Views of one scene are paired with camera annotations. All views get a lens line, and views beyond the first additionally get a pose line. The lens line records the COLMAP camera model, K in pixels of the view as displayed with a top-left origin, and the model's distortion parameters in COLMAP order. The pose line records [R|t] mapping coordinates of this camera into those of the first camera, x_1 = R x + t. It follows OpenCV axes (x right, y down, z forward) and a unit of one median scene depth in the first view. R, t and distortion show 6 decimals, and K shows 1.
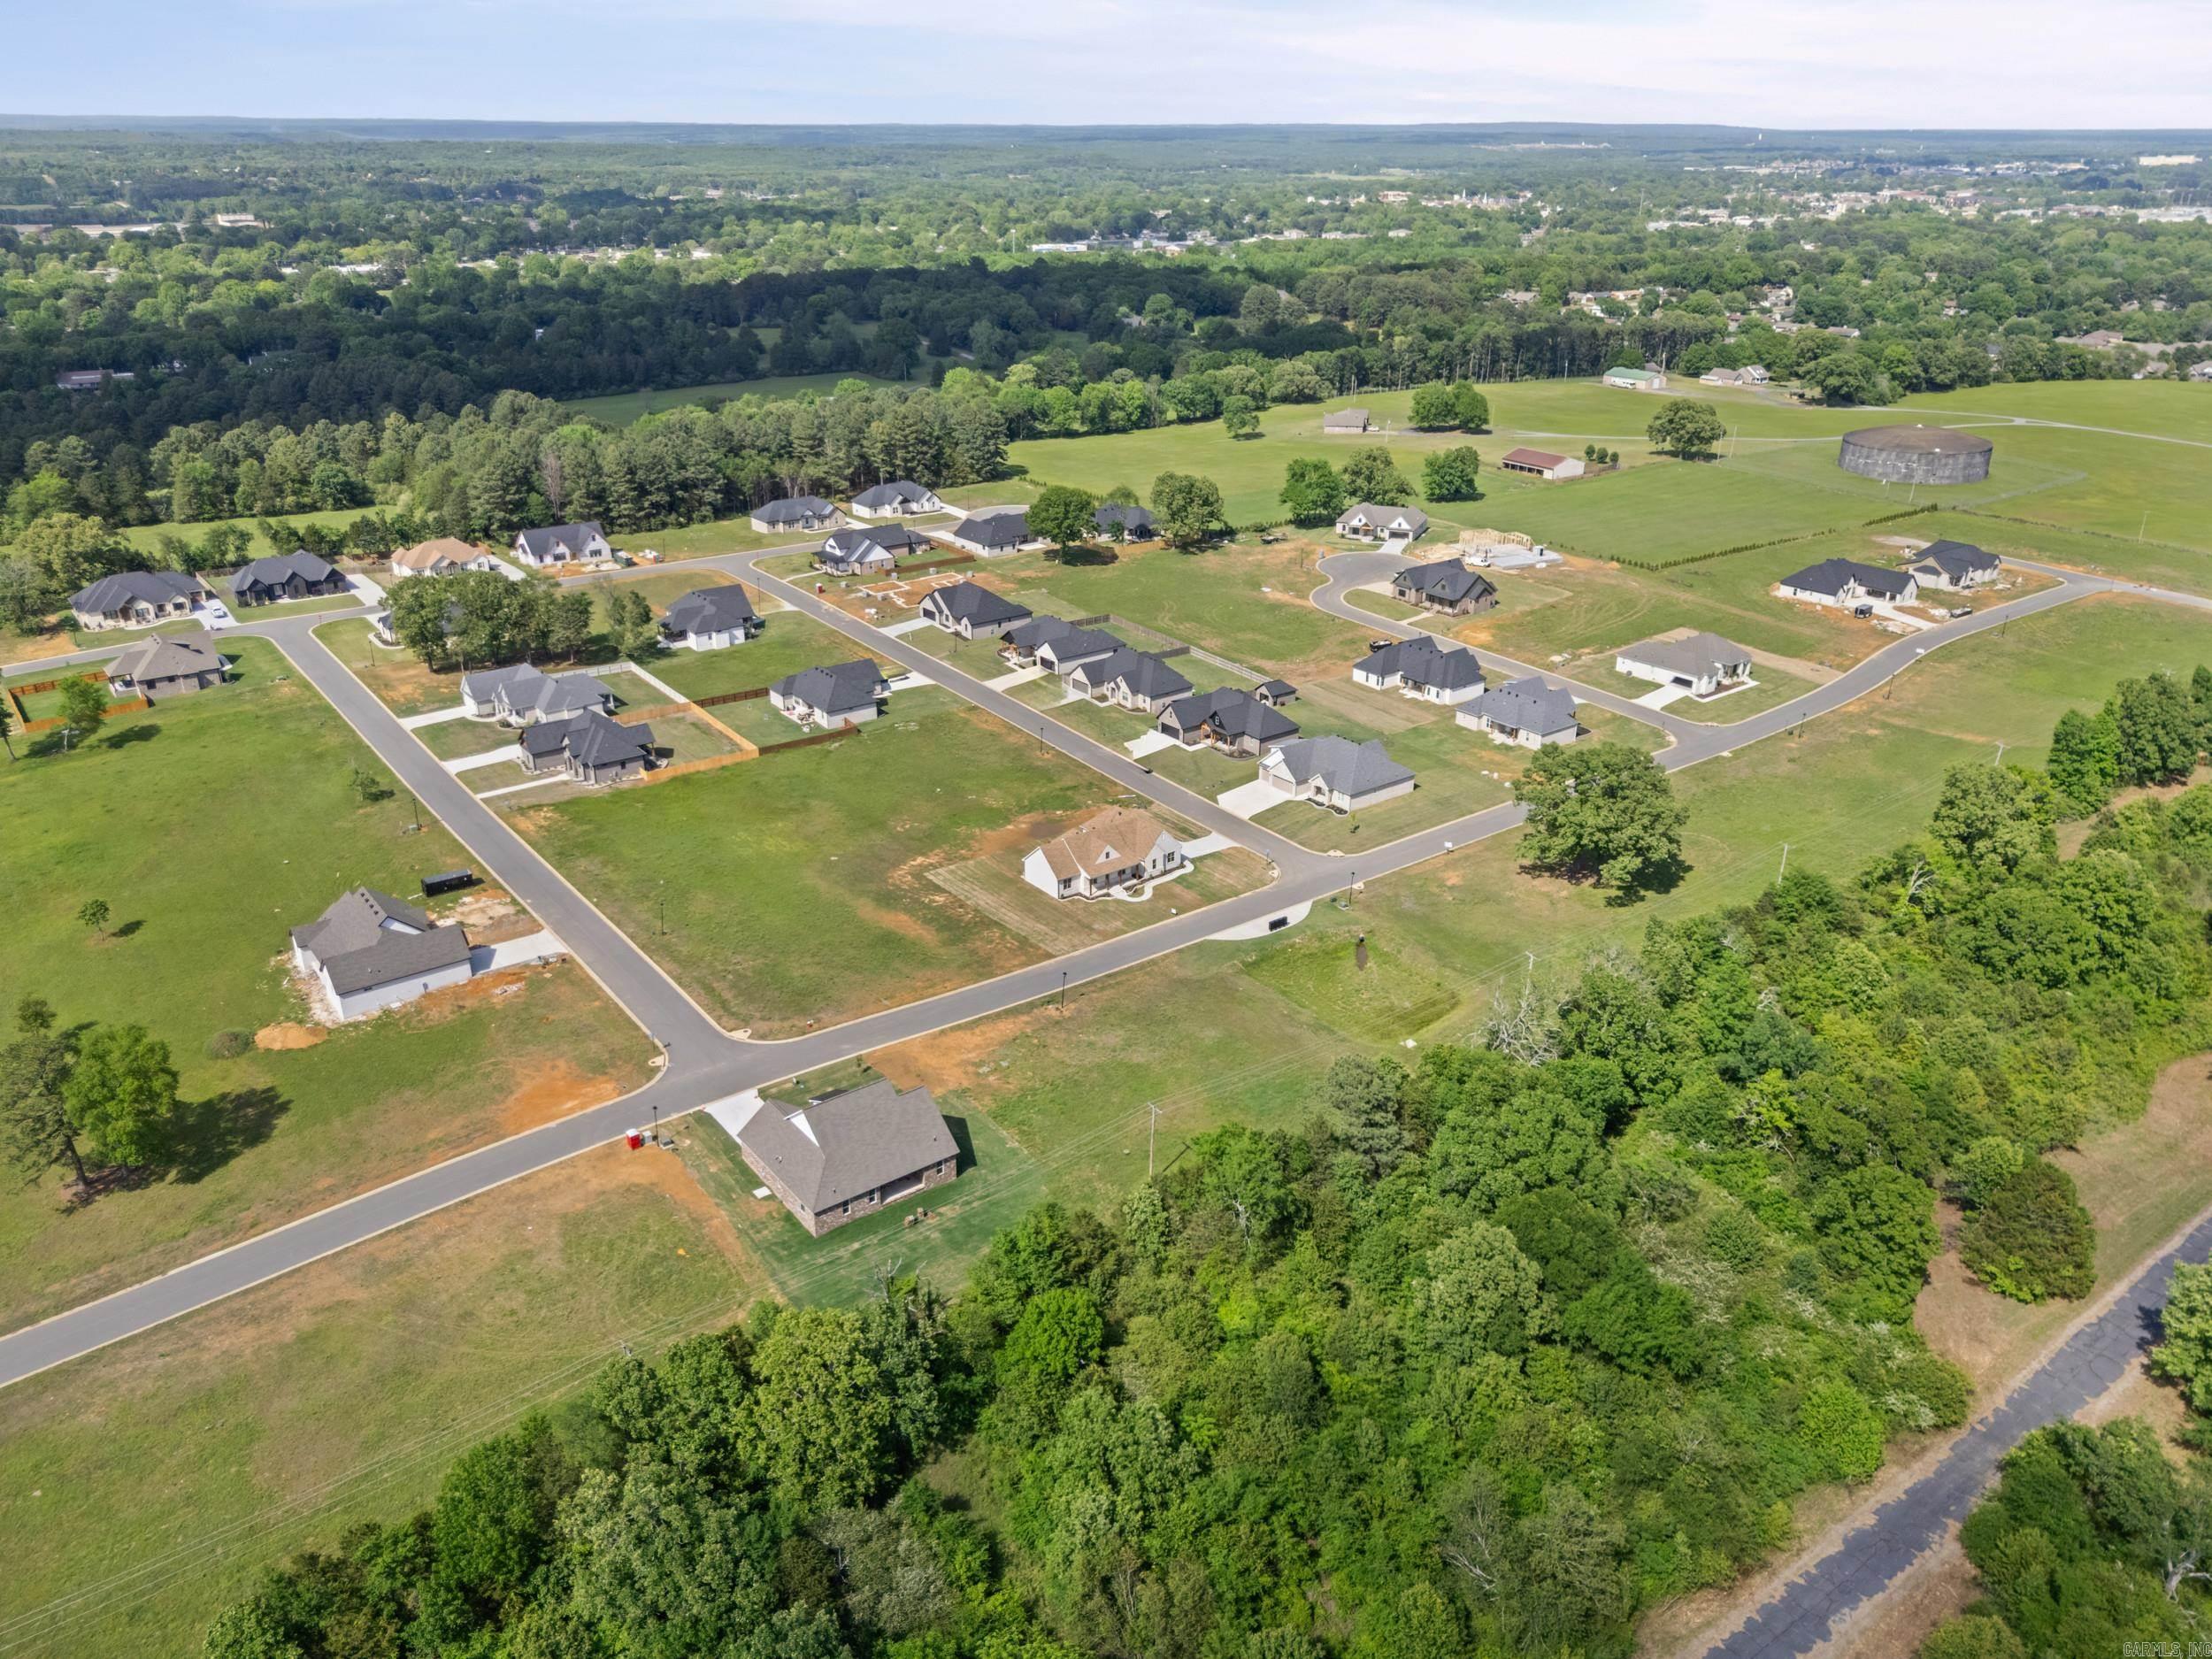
lens RADIAL K [[1628.0, 0, 1106.0], [0, 1628.0, 829.5], [0, 0, 1]] dist [0.053424, -0.031836]
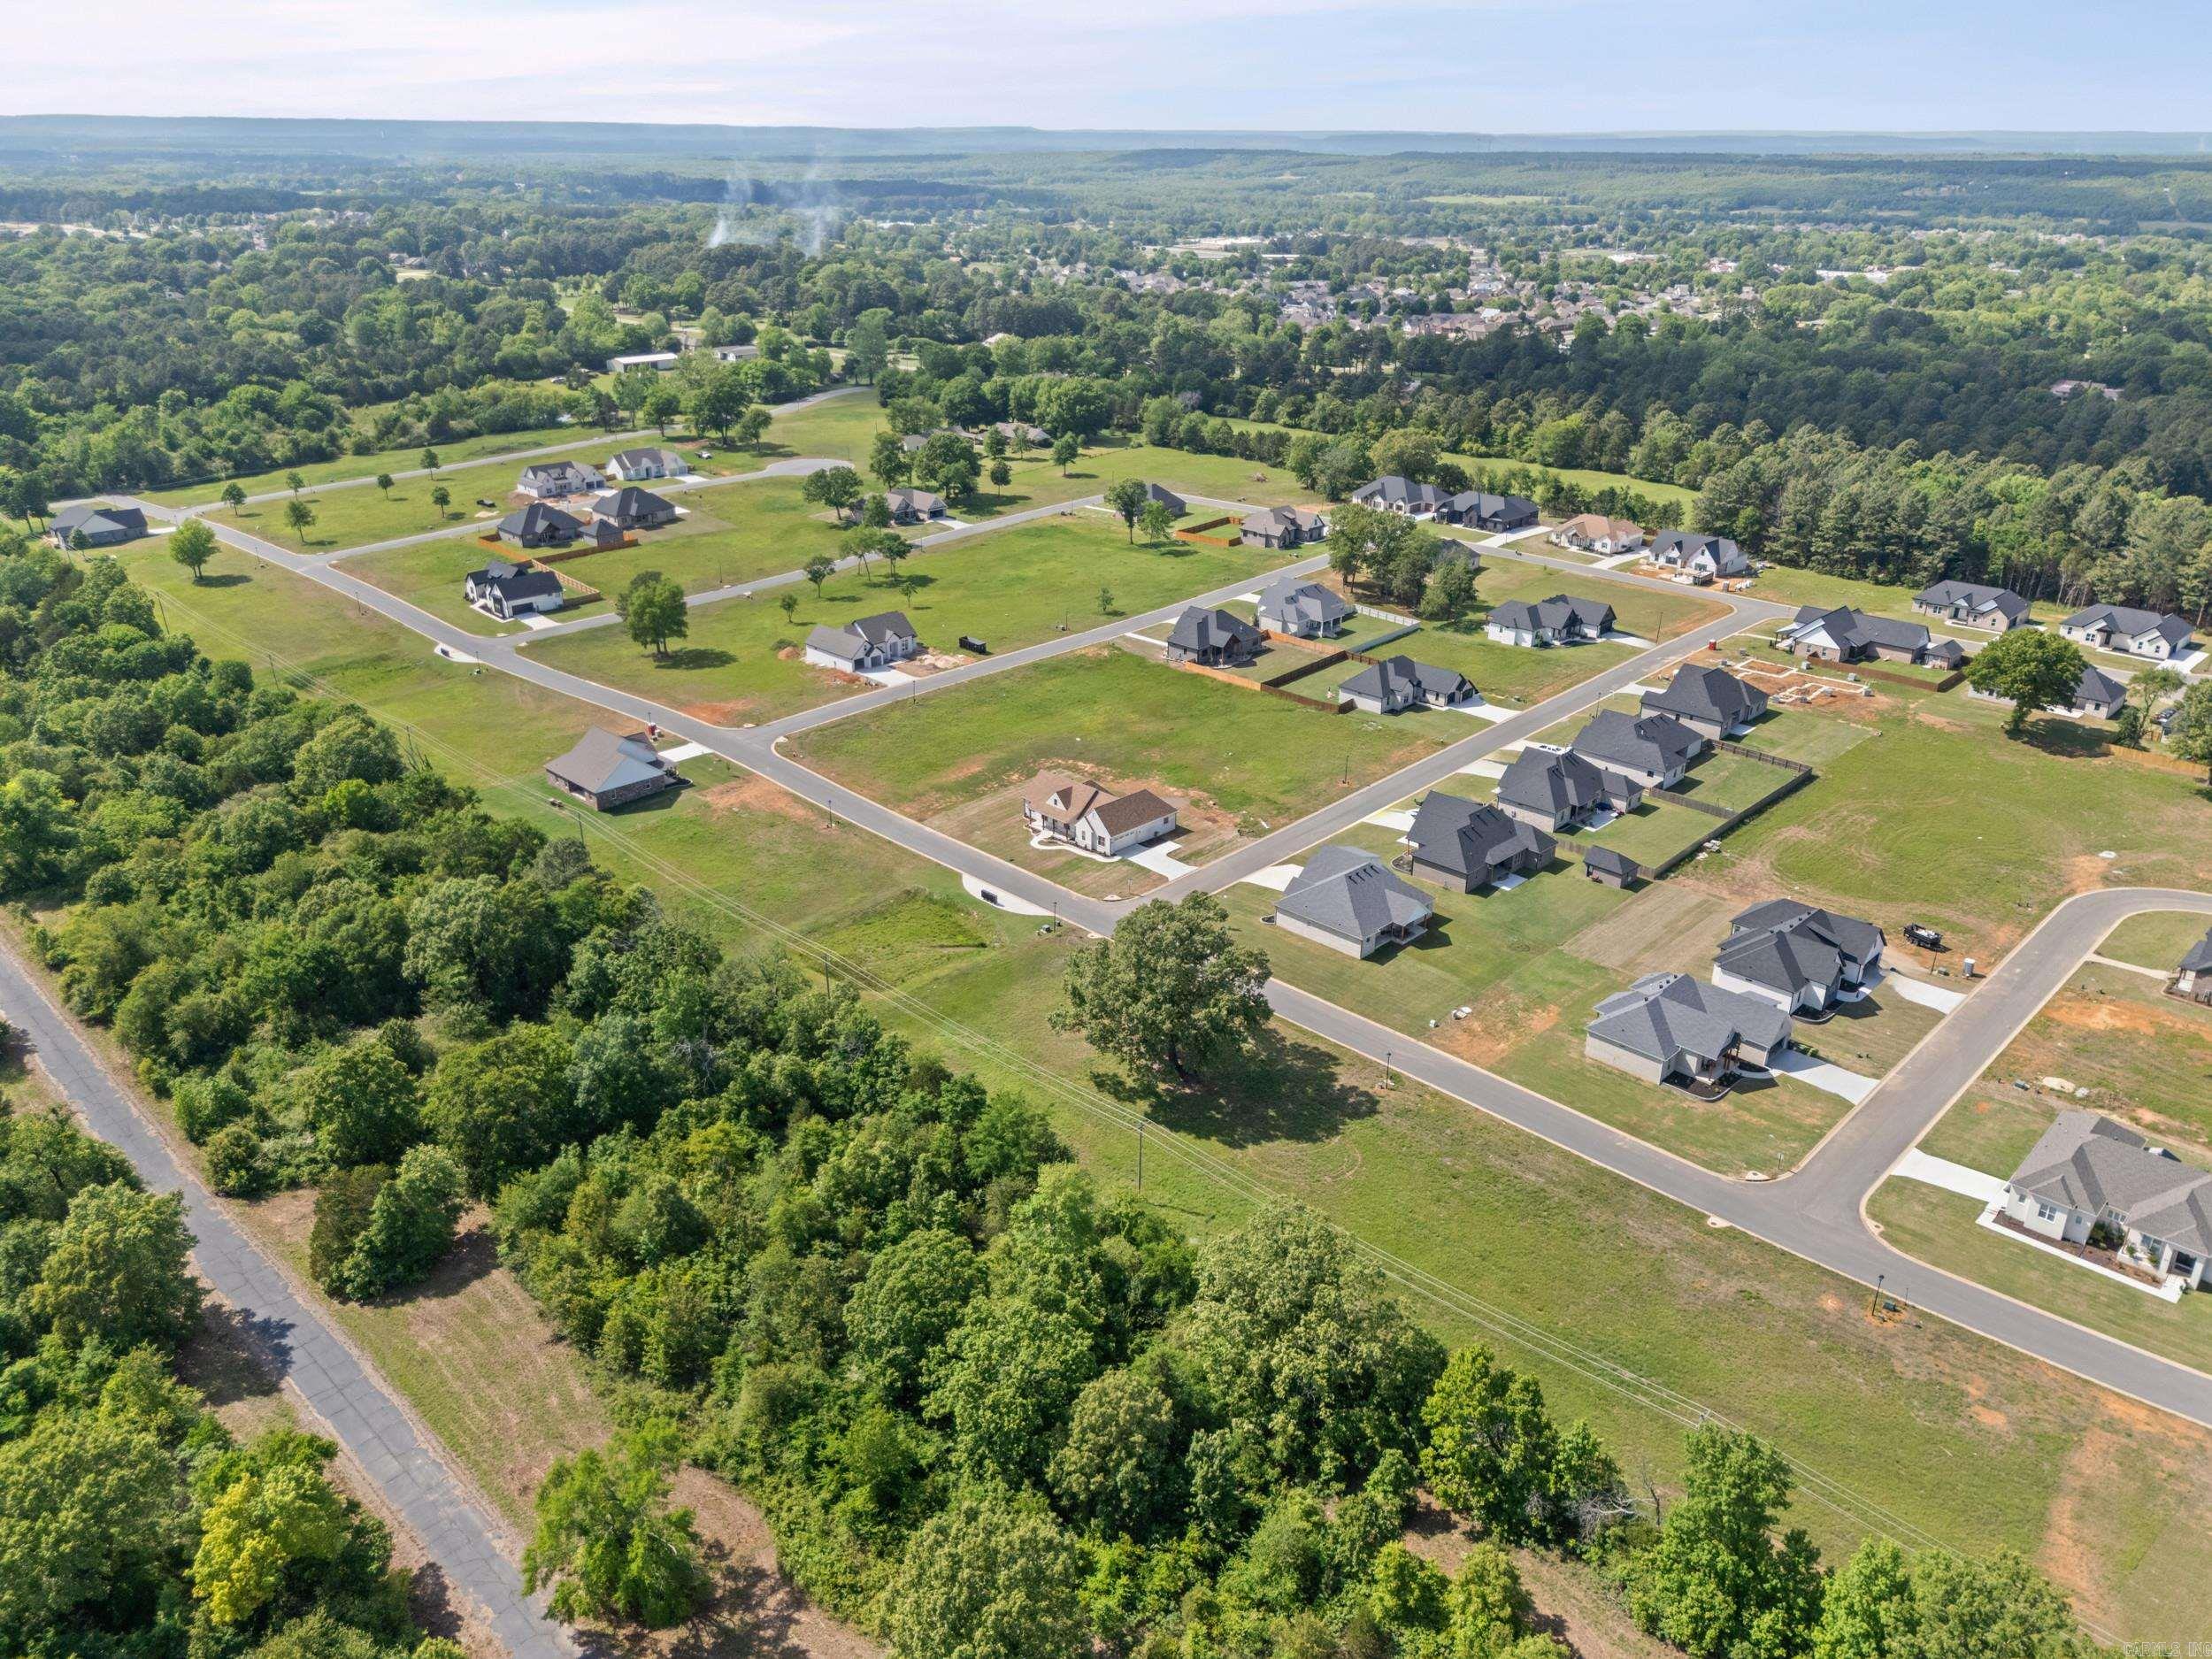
lens RADIAL K [[1628.0, 0, 1106.0], [0, 1628.0, 829.5], [0, 0, 1]] dist [0.053424, -0.031836]
pose [[0.139037, 0.386638, -0.911691, 0.801639], [-0.397298, 0.865071, 0.306278, -0.251345], [0.907096, 0.319629, 0.273887, 0.581778]]
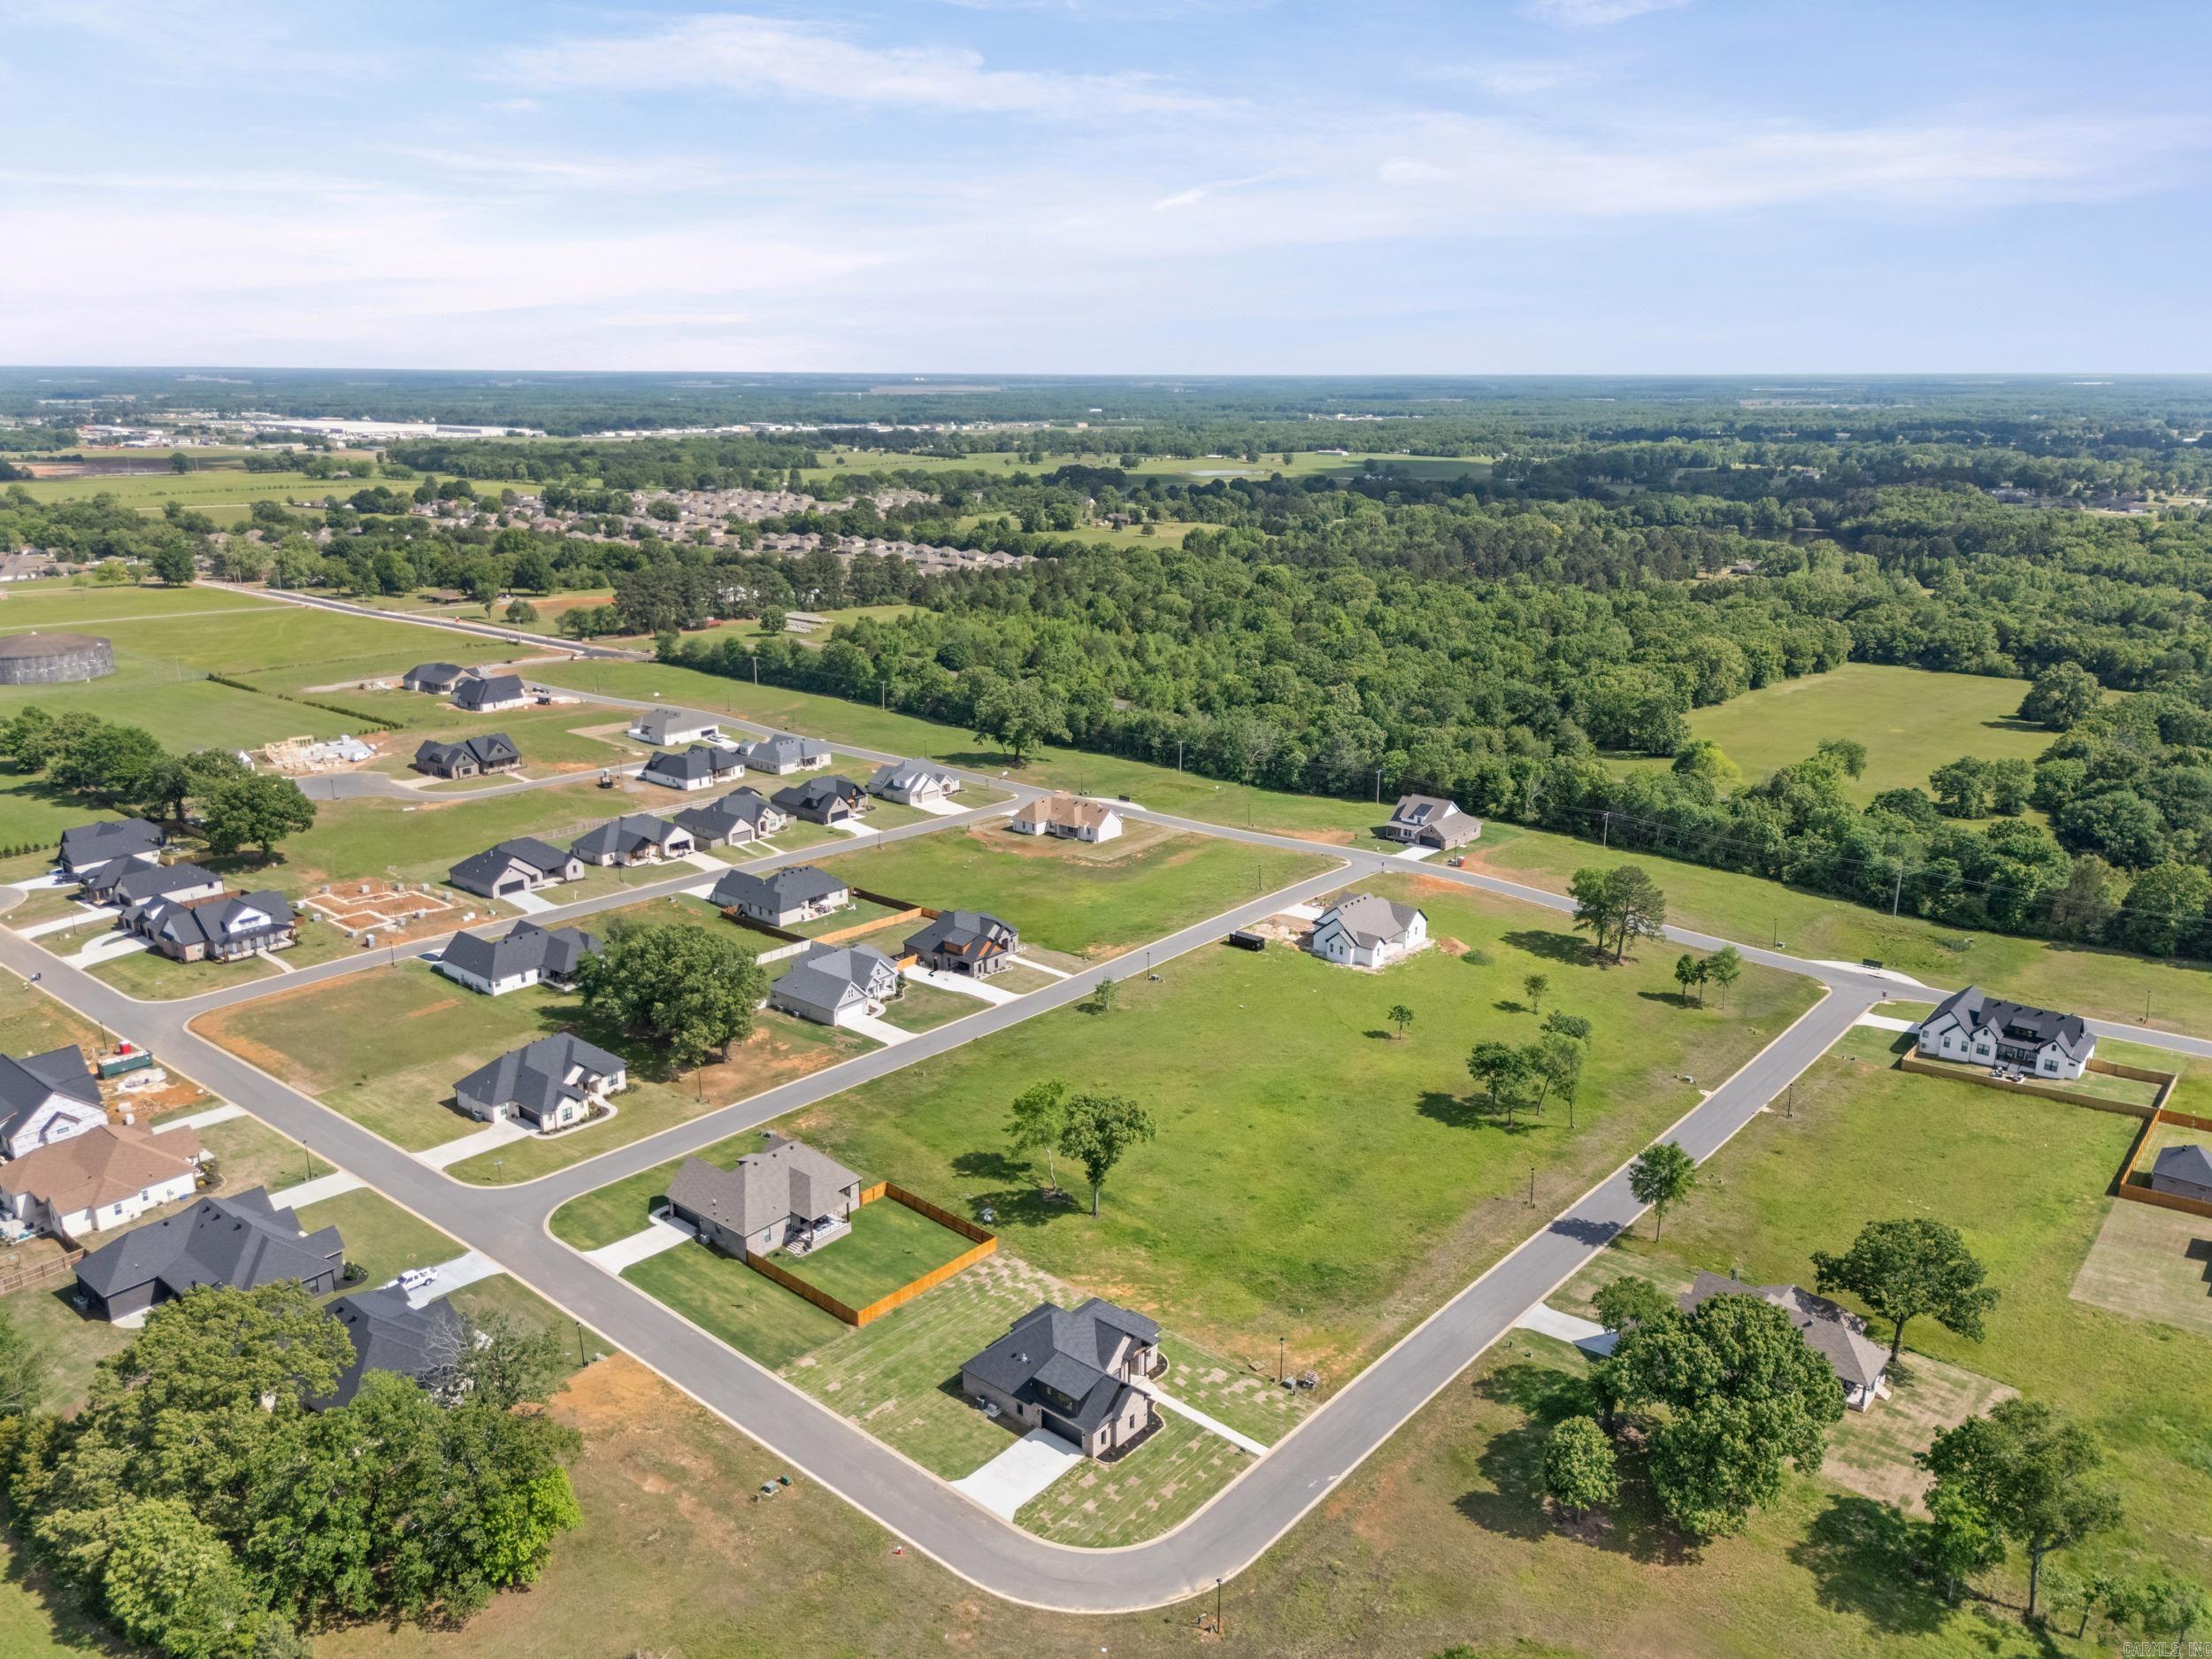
lens RADIAL K [[1628.0, 0, 1106.0], [0, 1628.0, 829.5], [0, 0, 1]] dist [0.053424, -0.031836]
pose [[-0.225747, -0.267914, 0.936622, -1.193245], [0.385781, 0.858256, 0.338480, -0.398143], [-0.894545, 0.437742, -0.090393, 0.904386]]
